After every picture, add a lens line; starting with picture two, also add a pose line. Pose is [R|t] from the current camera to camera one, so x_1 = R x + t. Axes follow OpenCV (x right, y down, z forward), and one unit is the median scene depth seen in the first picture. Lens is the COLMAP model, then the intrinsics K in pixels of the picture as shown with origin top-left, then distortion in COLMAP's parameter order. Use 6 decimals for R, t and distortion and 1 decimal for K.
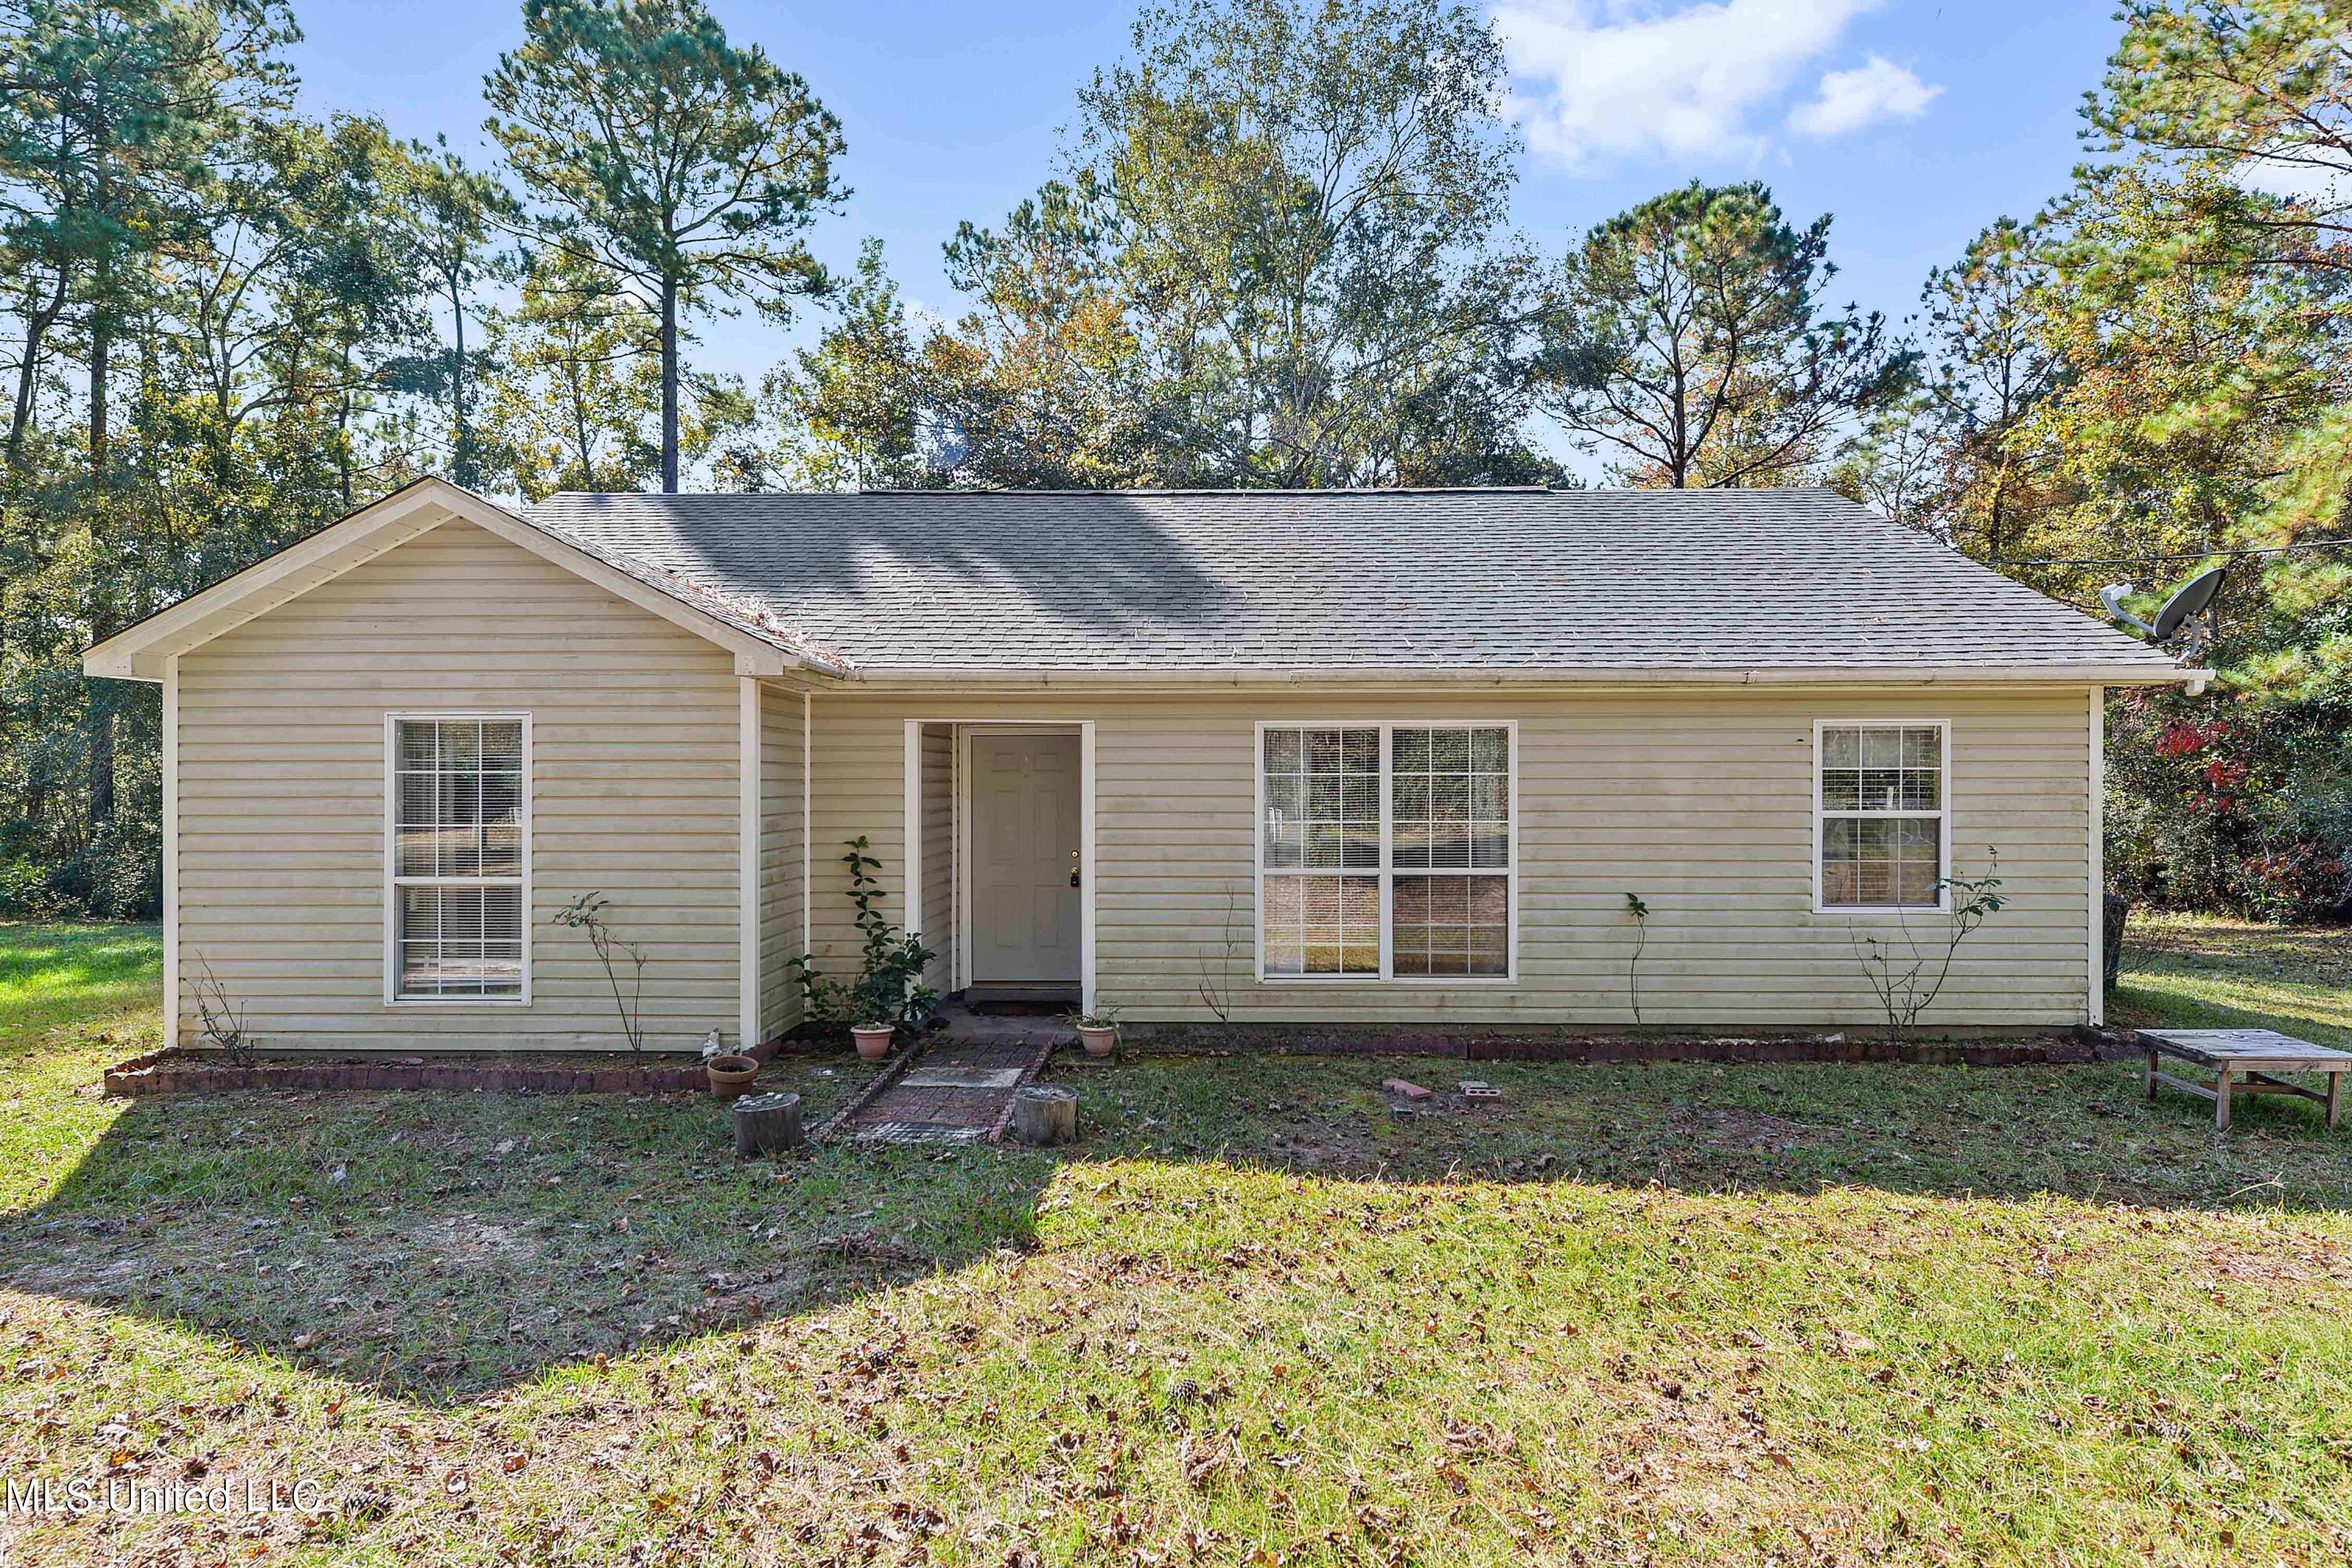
lens RADIAL K [[1246.8, 0, 1176.0], [0, 1246.8, 782.1], [0, 0, 1]] dist [0.007356, 0.000892]
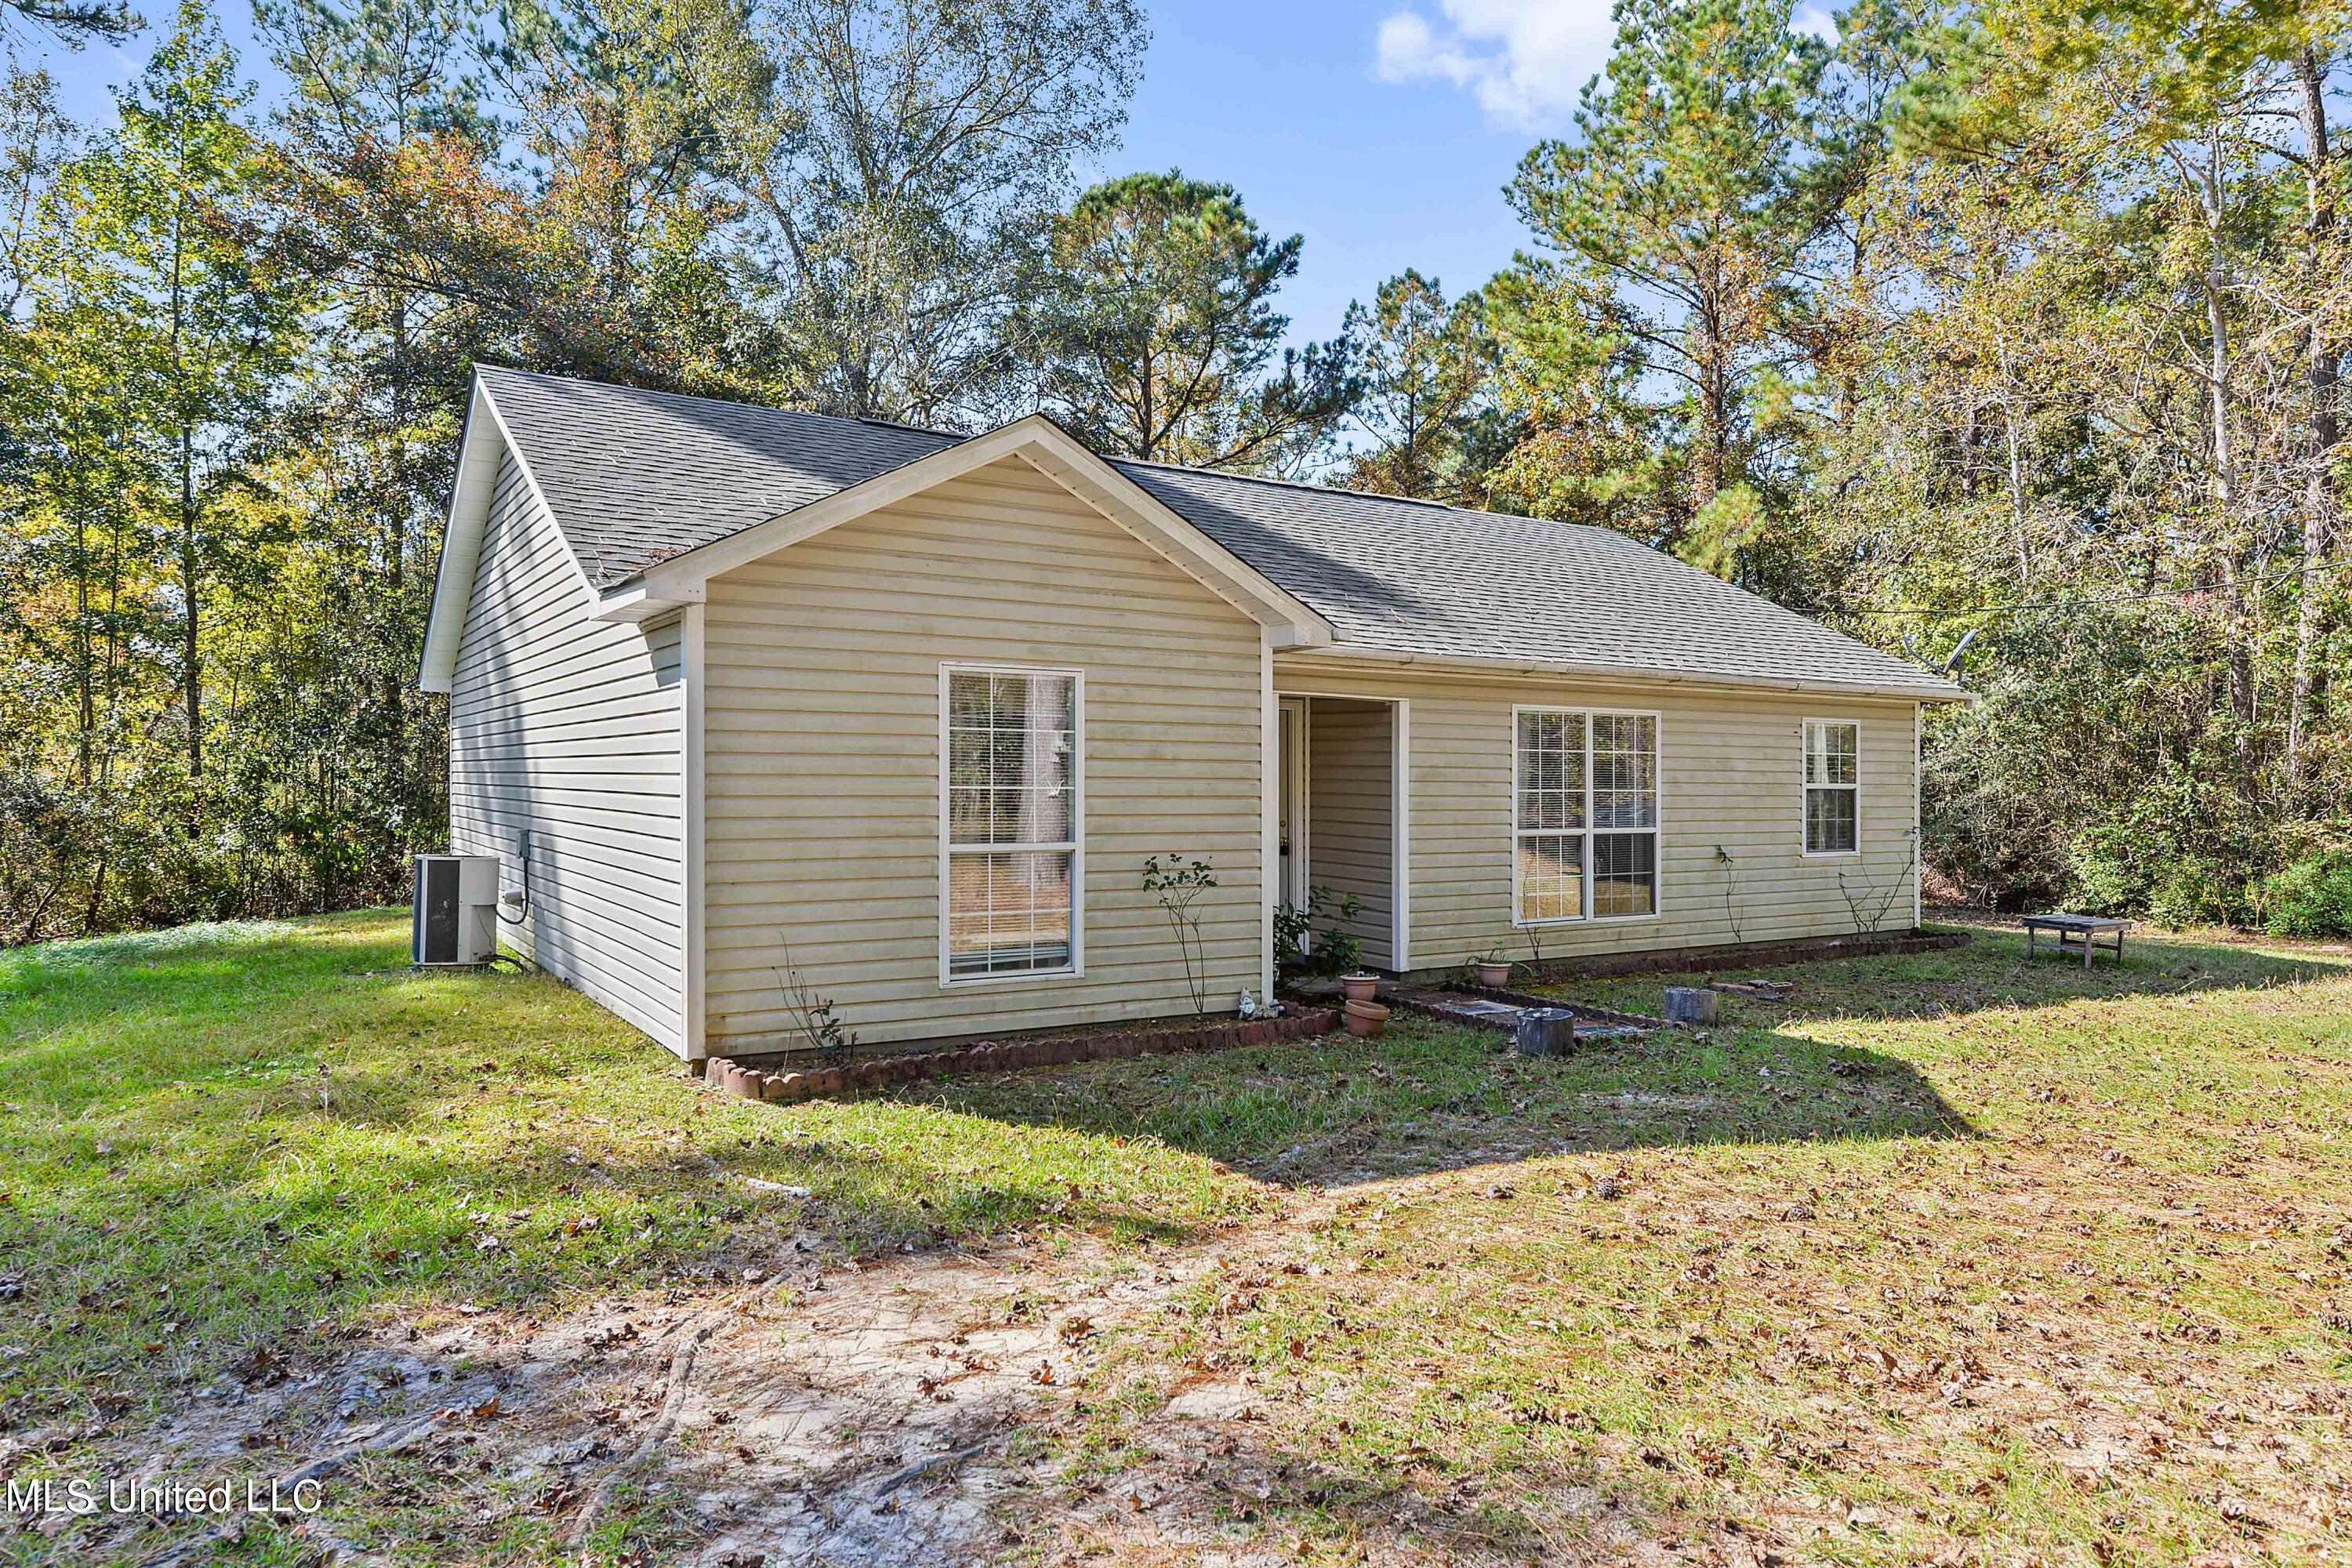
lens RADIAL K [[1495.5, 0, 1175.9], [0, 1495.5, 785.0], [0, 0, 1]] dist [0.000362, -0.001446]
pose [[0.832082, 0.004857, 0.554631, -0.978952], [-0.008217, 0.999960, 0.003571, 0.024653], [-0.554591, -0.007529, 0.832089, 0.009761]]
